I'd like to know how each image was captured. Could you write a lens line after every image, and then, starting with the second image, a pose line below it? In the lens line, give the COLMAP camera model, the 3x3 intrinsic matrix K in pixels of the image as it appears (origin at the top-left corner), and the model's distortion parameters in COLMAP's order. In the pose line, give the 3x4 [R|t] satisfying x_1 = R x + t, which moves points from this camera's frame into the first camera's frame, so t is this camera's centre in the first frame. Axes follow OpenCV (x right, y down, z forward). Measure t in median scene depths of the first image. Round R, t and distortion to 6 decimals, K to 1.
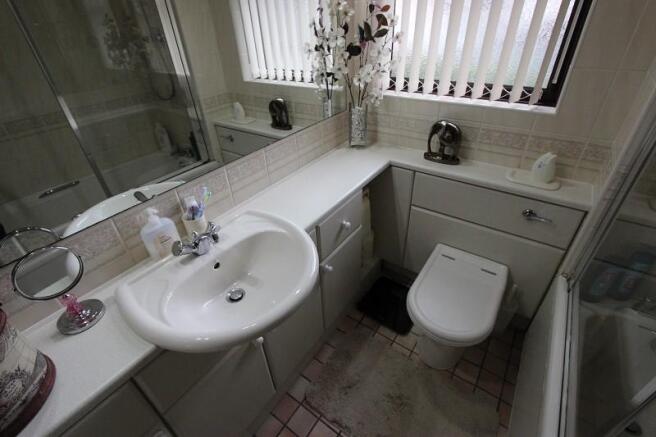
lens RADIAL K [[302.9, 0, 330.0], [0, 302.9, 211.2], [0, 0, 1]] dist [-0.001996, -0.000359]
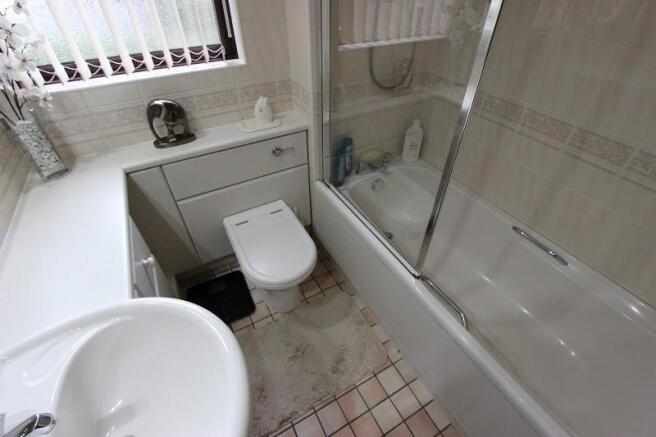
lens RADIAL K [[302.9, 0, 330.0], [0, 302.9, 211.2], [0, 0, 1]] dist [-0.001996, -0.000359]
pose [[0.437305, -0.554699, 0.707865, -0.197221], [0.488118, 0.807488, 0.331216, -0.080933], [-0.755318, 0.200679, 0.623877, 0.132558]]
